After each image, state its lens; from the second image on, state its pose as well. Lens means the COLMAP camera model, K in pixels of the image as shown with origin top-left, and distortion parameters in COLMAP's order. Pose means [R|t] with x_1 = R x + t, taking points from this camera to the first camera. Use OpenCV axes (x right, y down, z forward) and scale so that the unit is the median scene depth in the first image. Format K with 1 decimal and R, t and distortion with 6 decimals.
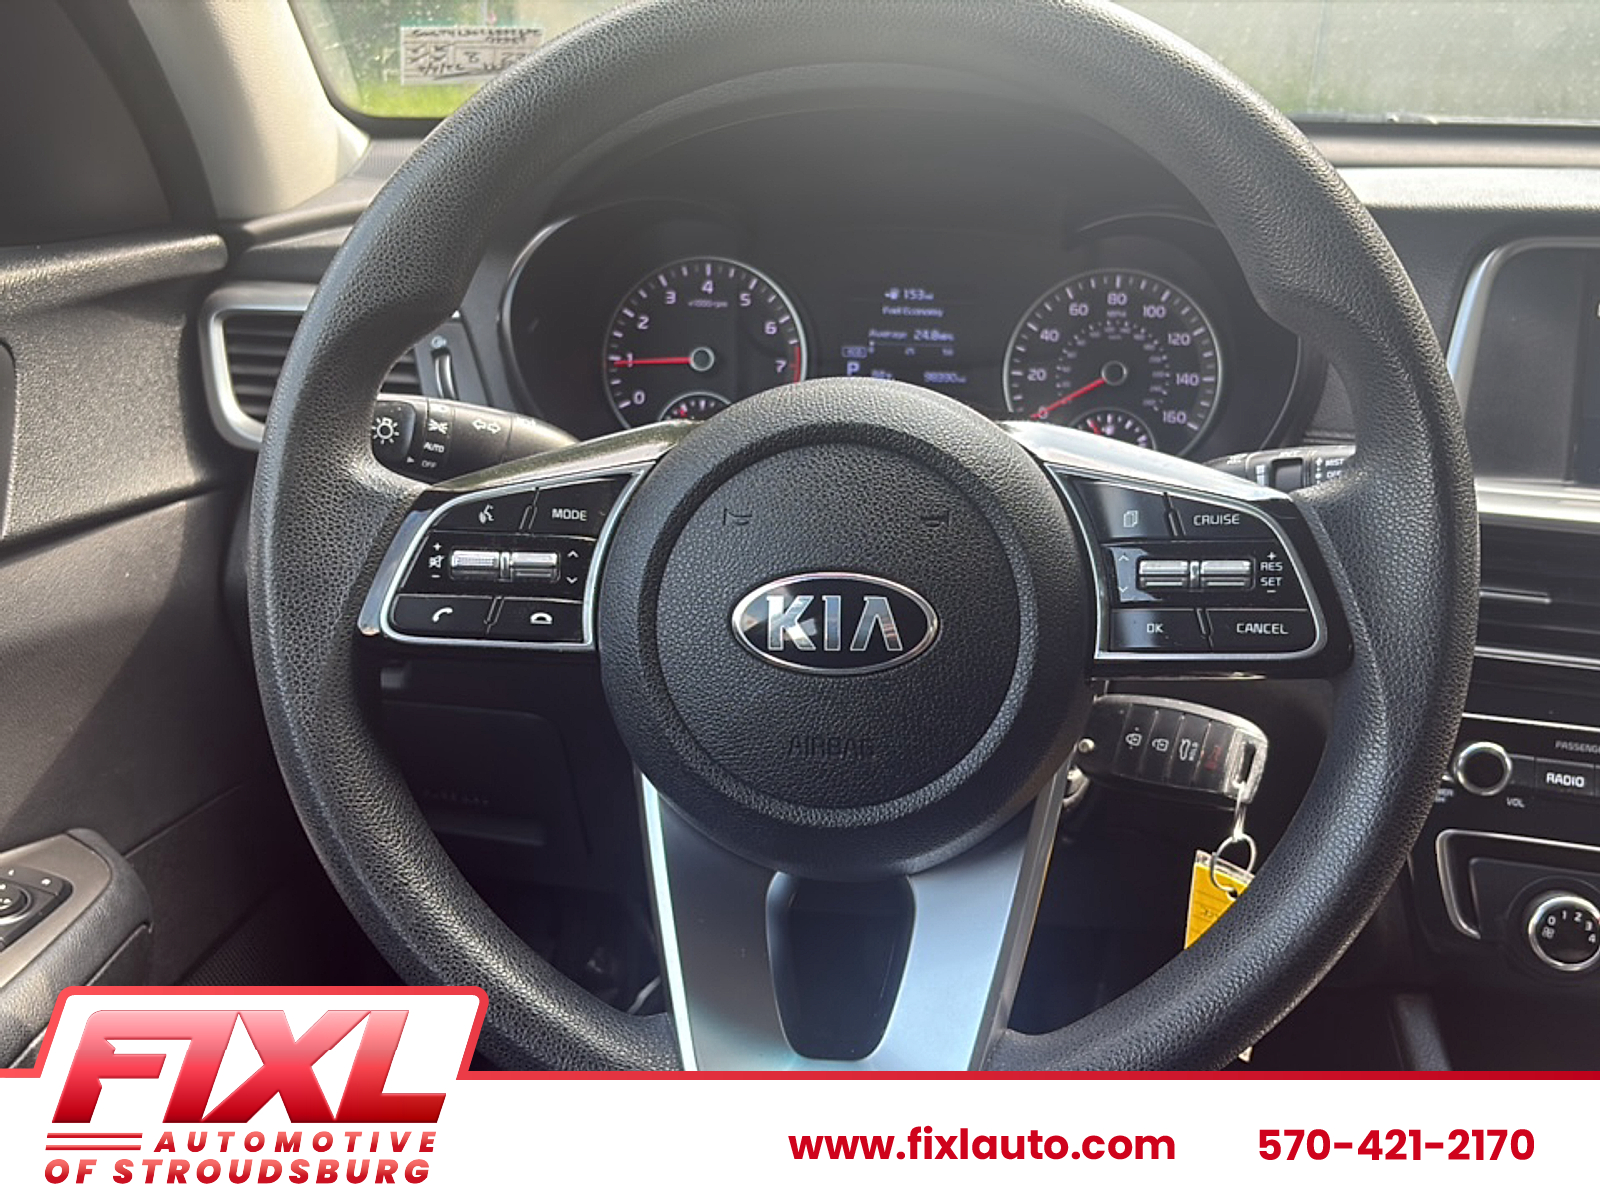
lens RADIAL K [[1357.5, 0, 800.0], [0, 1357.5, 600.0], [0, 0, 1]] dist [0.150513, -0.585260]
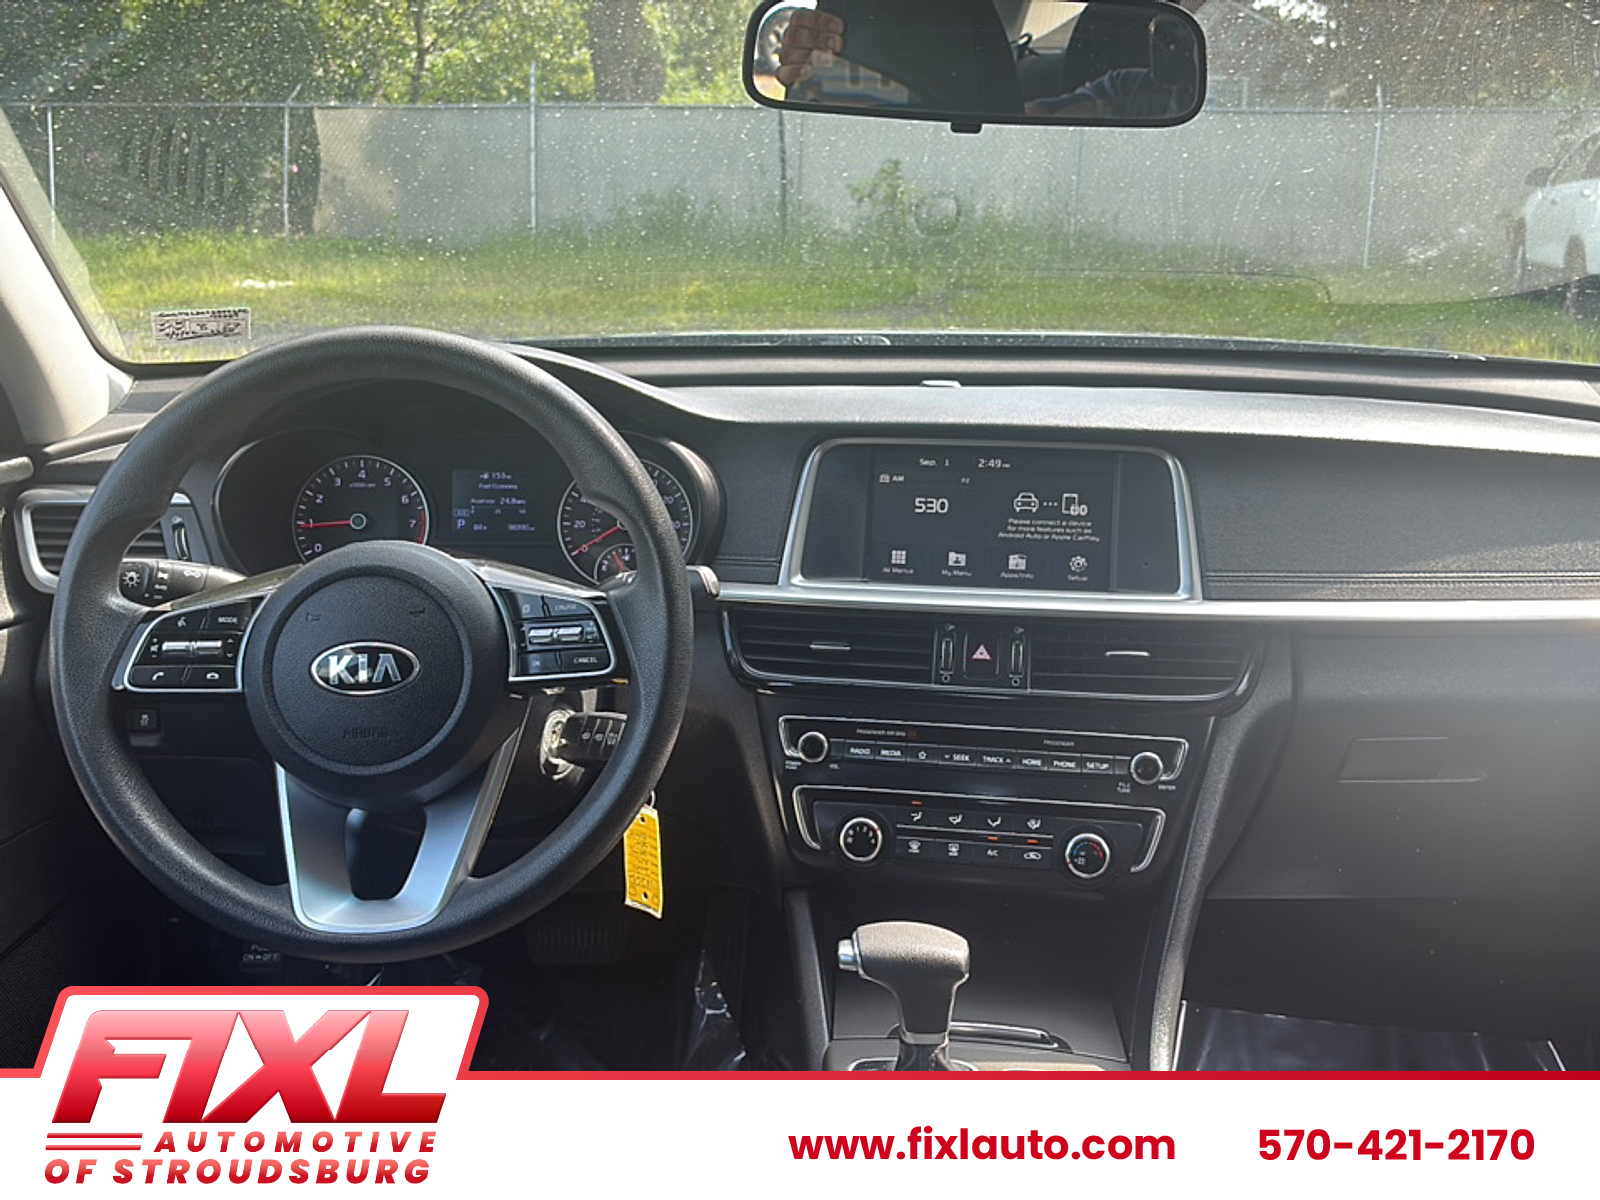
lens RADIAL K [[1408.6, 0, 846.6], [0, 1408.6, 602.4], [0, 0, 1]] dist [-0.003732, -0.066409]
pose [[0.989936, -0.044293, 0.134407, 0.408955], [0.055300, 0.995316, -0.079302, 0.111786], [-0.130265, 0.085936, 0.987748, -1.003619]]
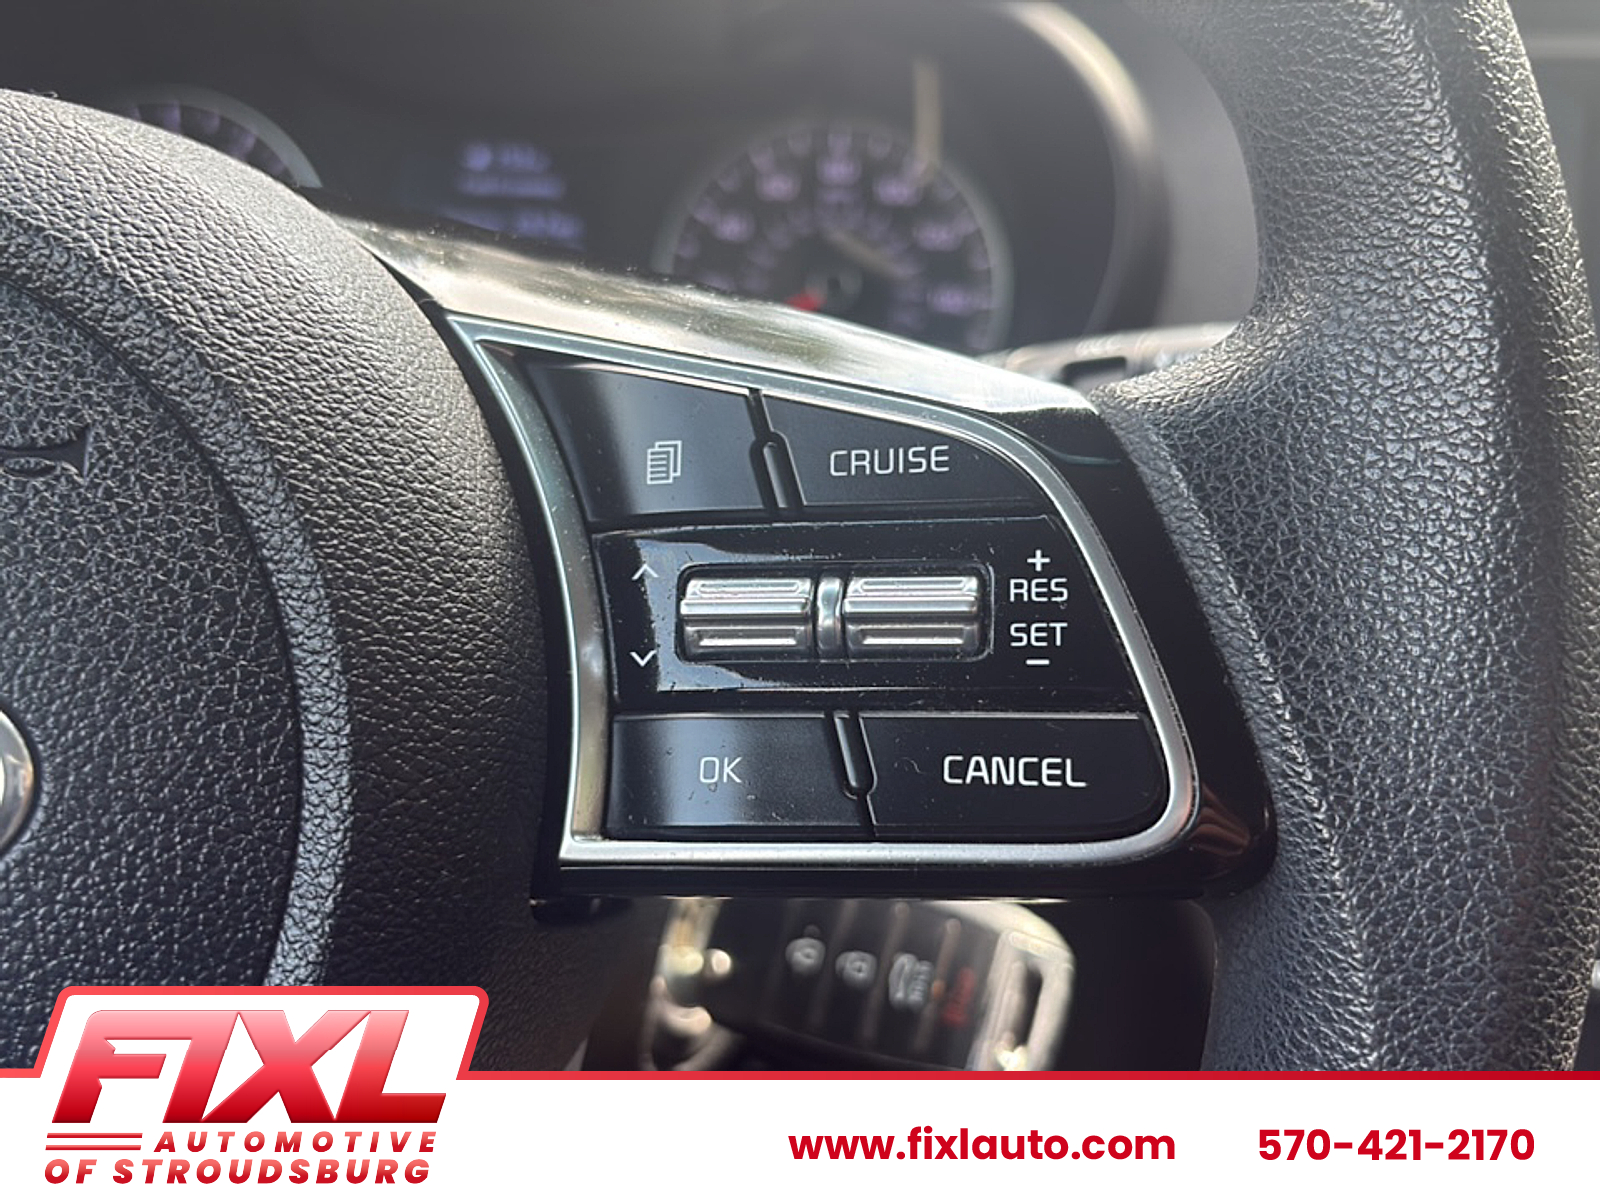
lens RADIAL K [[1357.5, 0, 800.0], [0, 1357.5, 600.0], [0, 0, 1]] dist [0.150513, -0.585260]
pose [[0.994110, -0.007913, 0.108090, 0.229800], [0.011108, 0.999518, -0.028980, -0.011883], [-0.107809, 0.030010, 0.993719, 0.617660]]
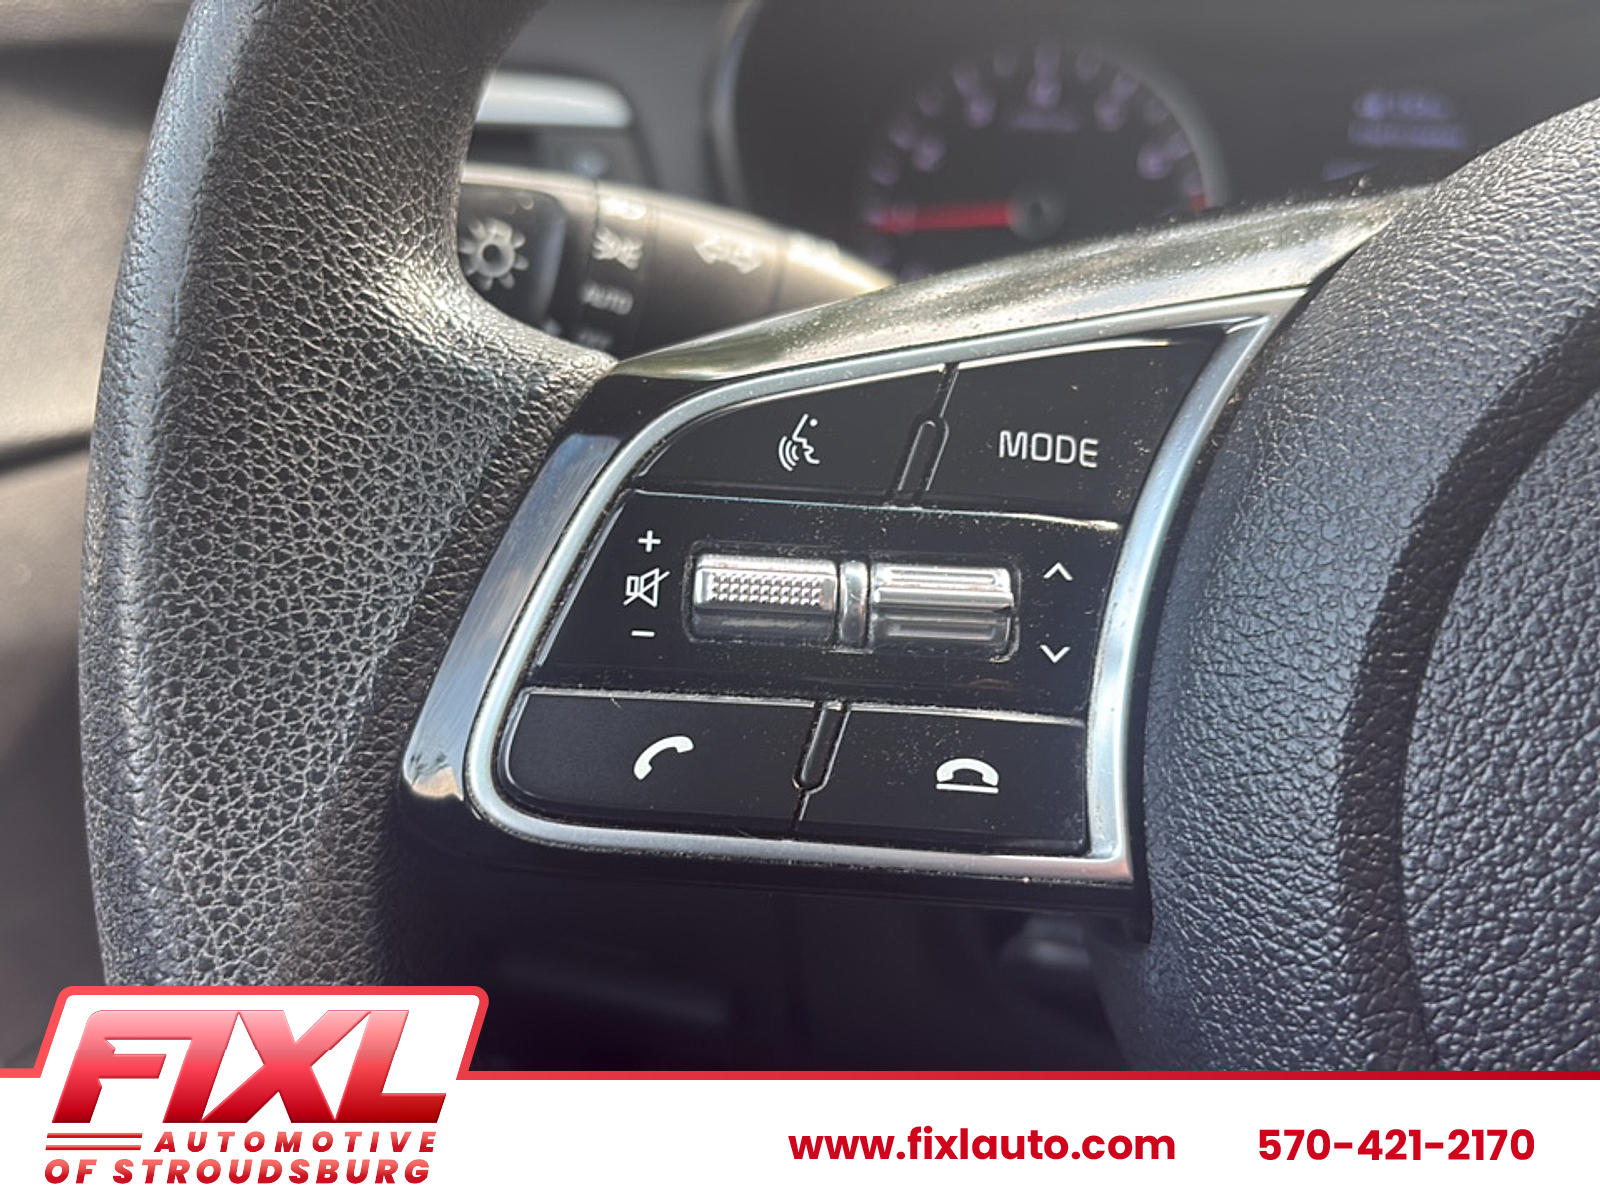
lens RADIAL K [[1357.5, 0, 800.0], [0, 1357.5, 600.0], [0, 0, 1]] dist [0.150513, -0.585260]
pose [[0.997587, 0.024255, -0.065051, -0.205730], [-0.023812, 0.999688, 0.007576, -0.028029], [0.065215, -0.006009, 0.997853, 0.673768]]
